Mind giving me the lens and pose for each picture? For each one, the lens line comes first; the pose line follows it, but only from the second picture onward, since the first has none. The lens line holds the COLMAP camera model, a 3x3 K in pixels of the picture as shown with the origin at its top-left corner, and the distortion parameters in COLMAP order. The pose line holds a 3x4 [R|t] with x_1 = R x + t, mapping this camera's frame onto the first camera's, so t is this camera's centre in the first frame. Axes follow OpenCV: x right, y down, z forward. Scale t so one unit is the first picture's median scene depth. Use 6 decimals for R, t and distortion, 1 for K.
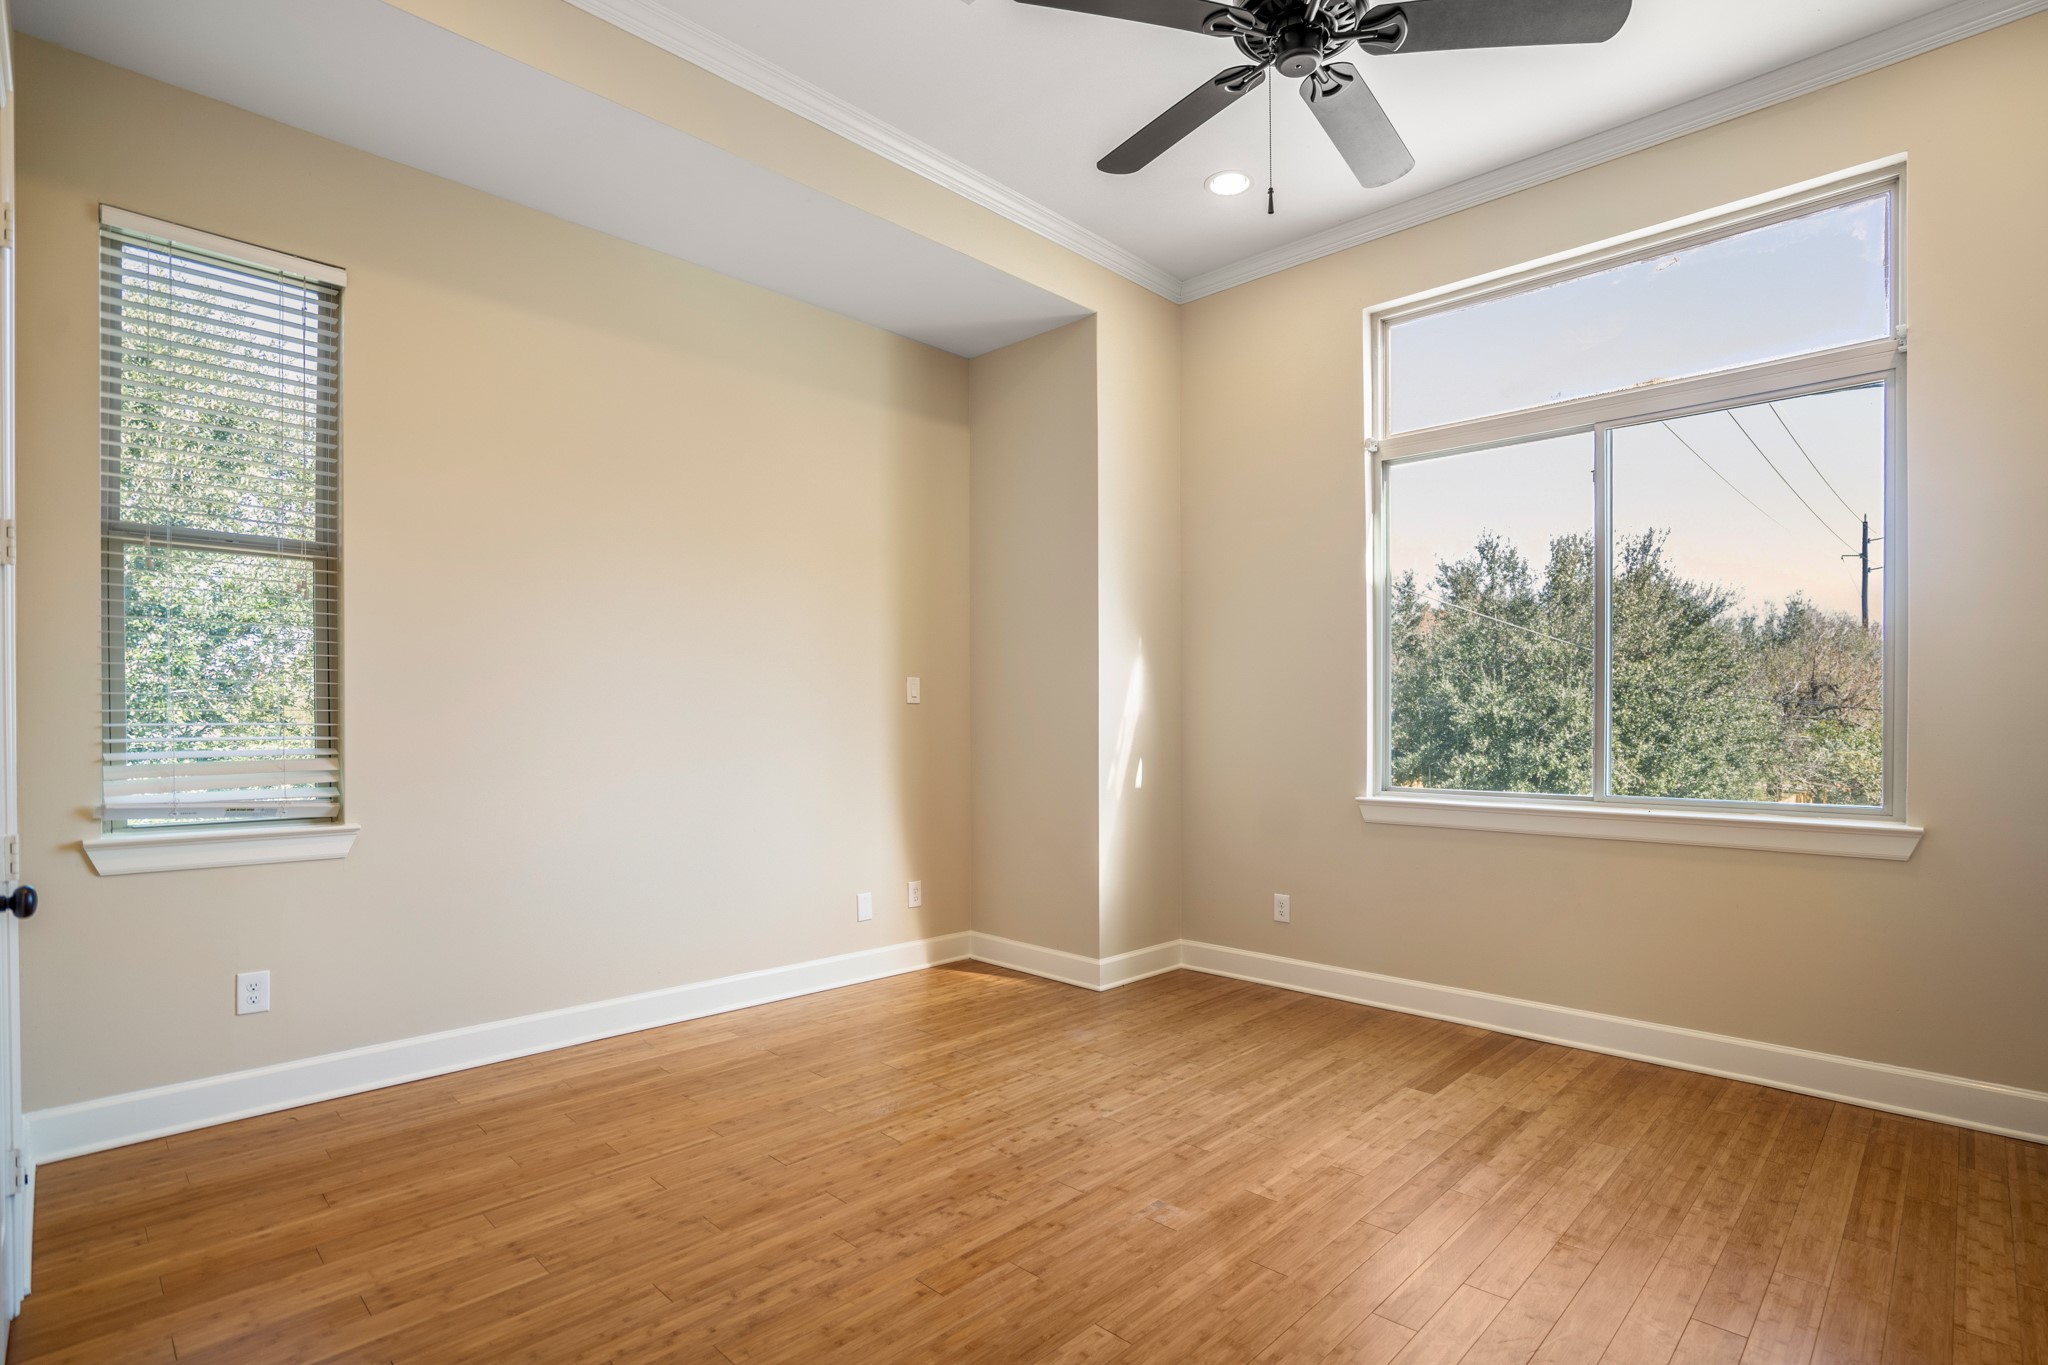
lens RADIAL K [[971.6, 0, 1033.3], [0, 971.6, 744.9], [0, 0, 1]] dist [-0.055267, 0.018682]
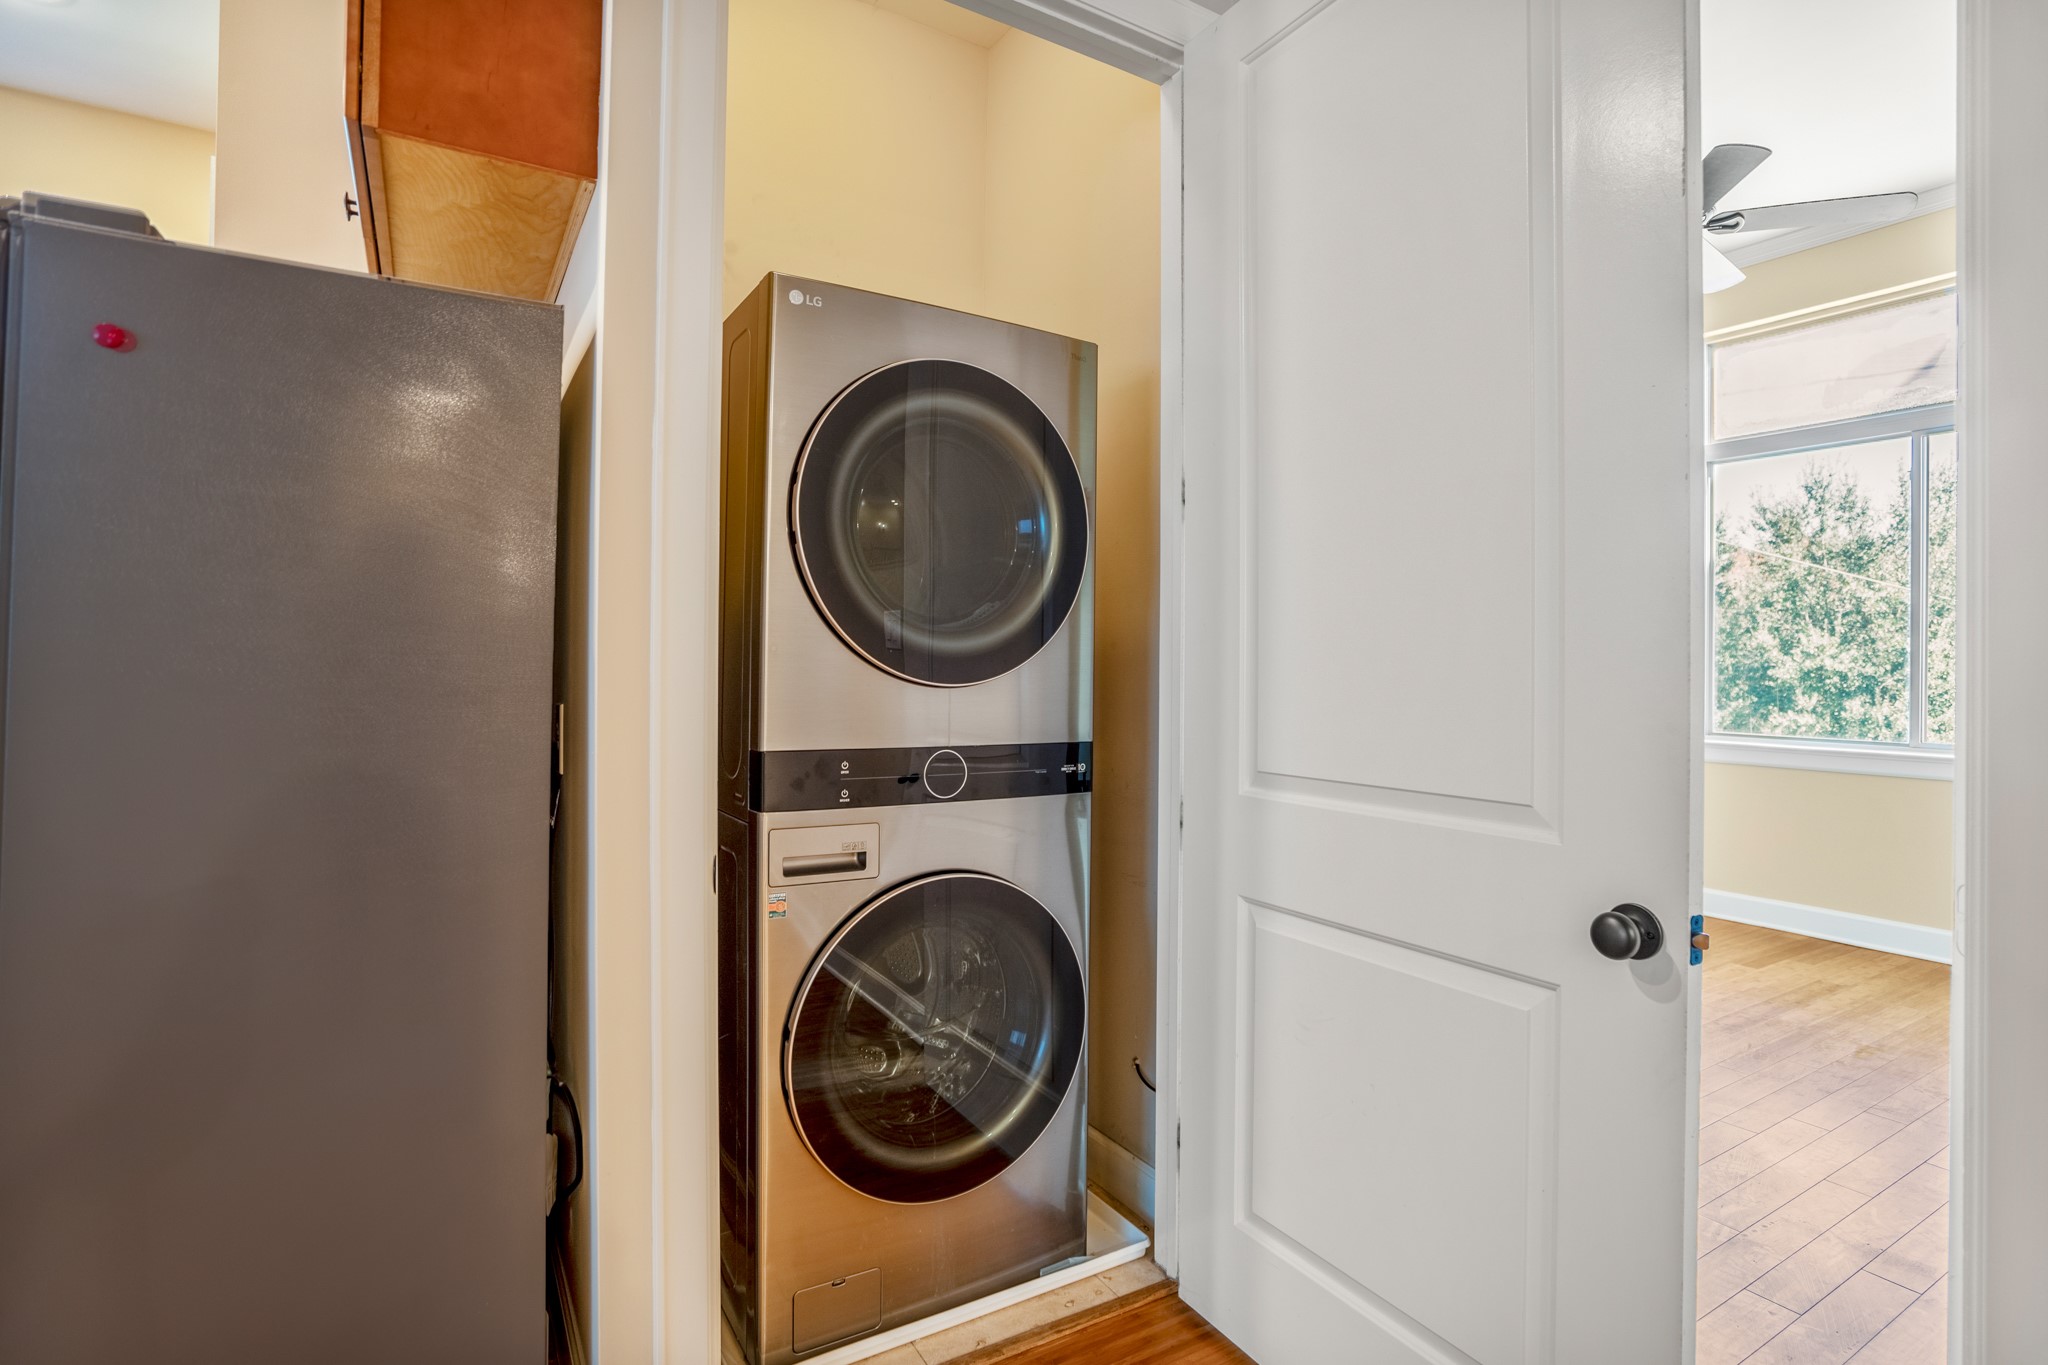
lens RADIAL K [[971.6, 0, 1017.4], [0, 971.6, 673.2], [0, 0, 1]] dist [-0.055267, 0.018682]
pose [[0.965756, 0.012262, -0.259162, -0.152456], [-0.017372, 0.999697, -0.017437, 0.004477], [0.258870, 0.021342, 0.965677, -0.341719]]
